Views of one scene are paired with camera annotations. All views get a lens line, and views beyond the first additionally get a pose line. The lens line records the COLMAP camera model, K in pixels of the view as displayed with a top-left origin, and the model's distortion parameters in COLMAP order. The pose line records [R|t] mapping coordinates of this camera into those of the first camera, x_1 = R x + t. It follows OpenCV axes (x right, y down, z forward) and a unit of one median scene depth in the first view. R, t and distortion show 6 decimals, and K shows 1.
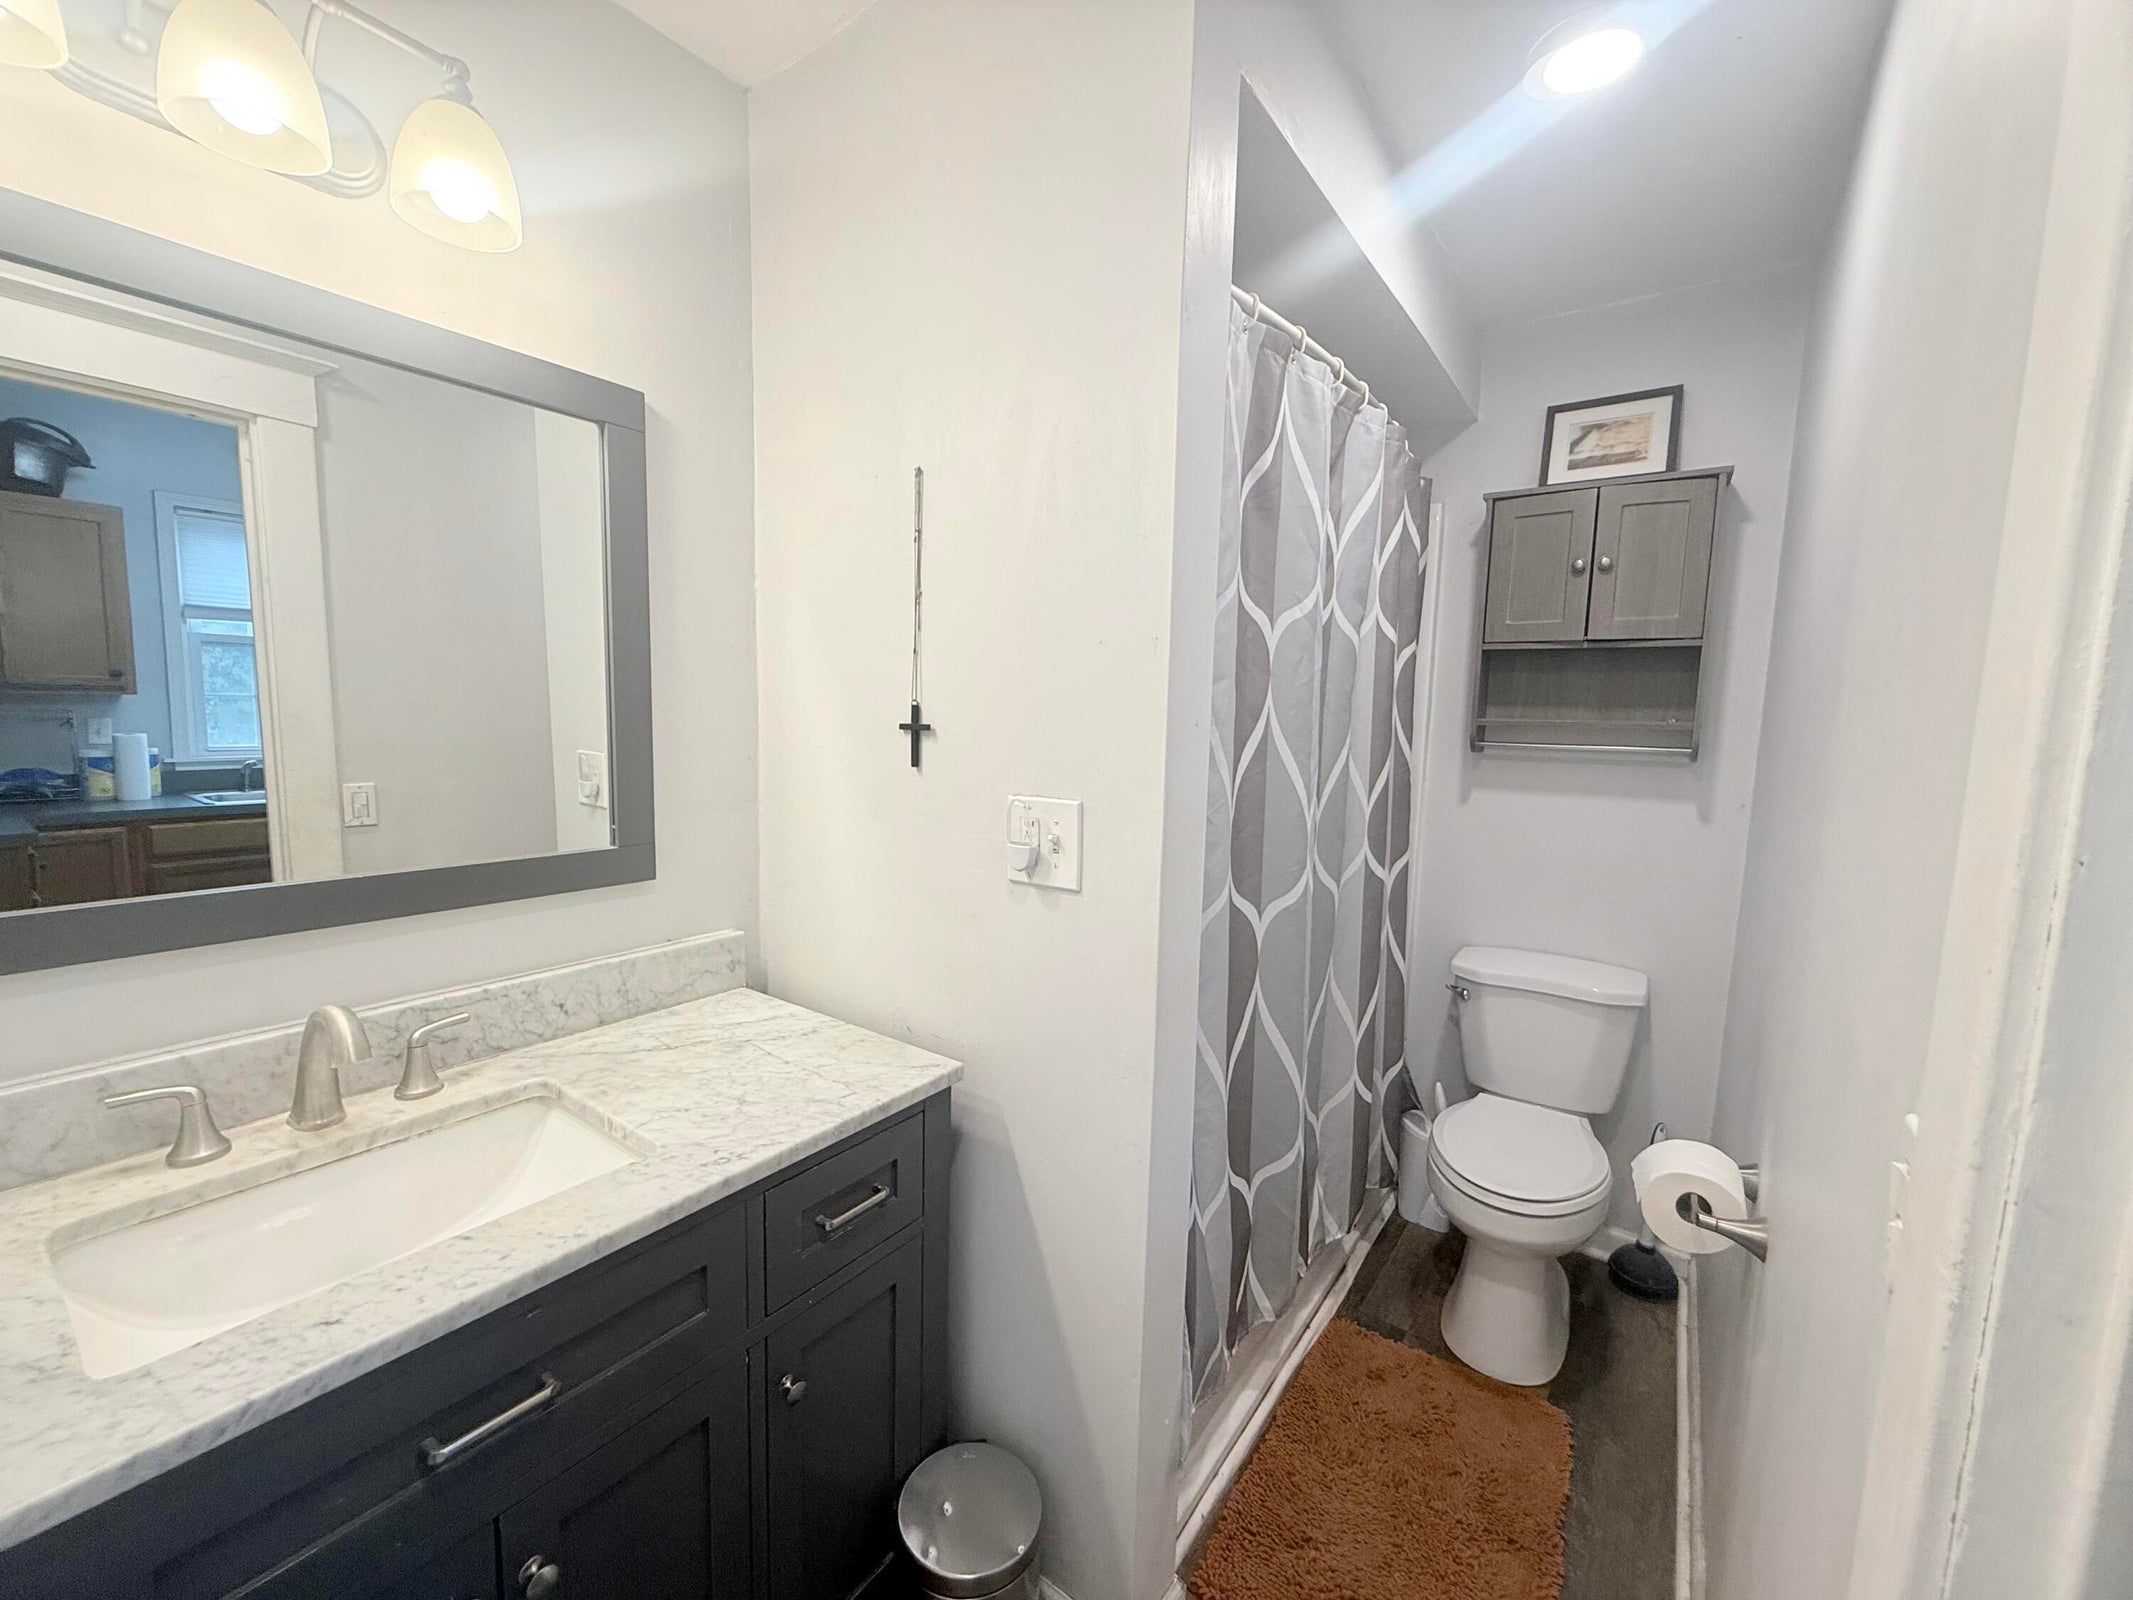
lens RADIAL K [[849.0, 0, 1061.9], [0, 849.0, 800.6], [0, 0, 1]] dist [-0.000683, -0.000306]
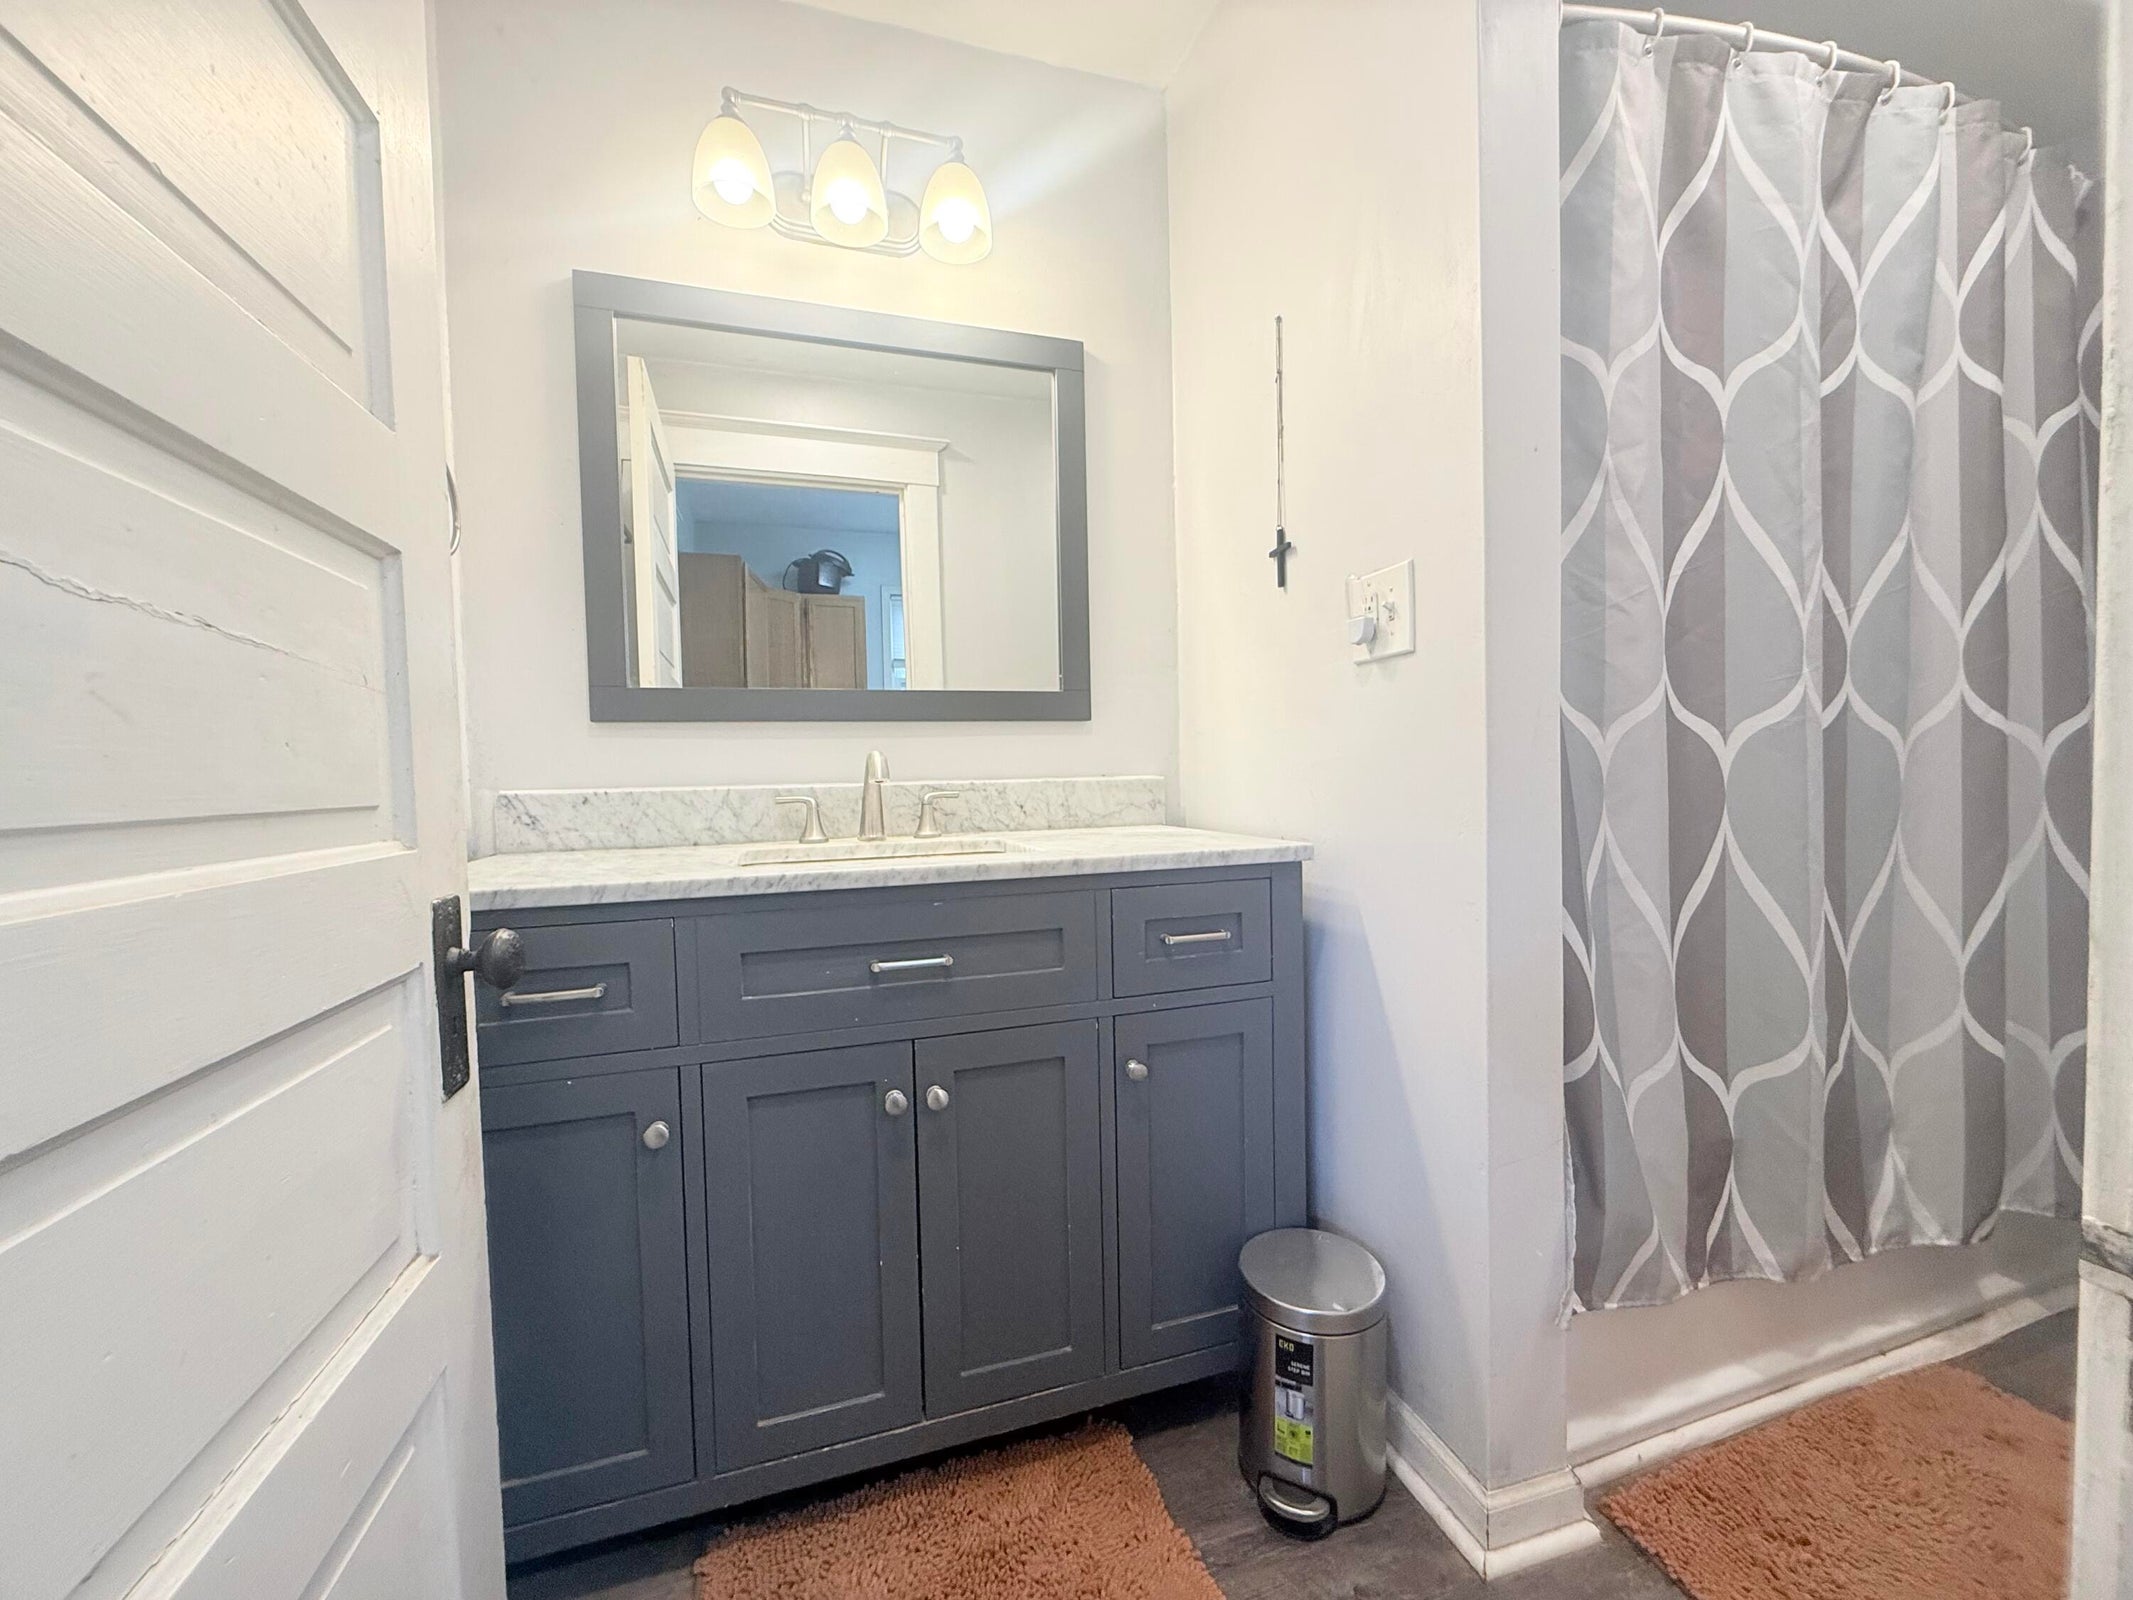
lens RADIAL K [[849.0, 0, 1067.8], [0, 849.0, 801.4], [0, 0, 1]] dist [-0.000683, -0.000306]
pose [[0.809522, -0.022629, -0.586653, 0.215115], [-0.019069, 0.997716, -0.064798, 0.280527], [0.586780, 0.063642, 0.807242, -0.022137]]
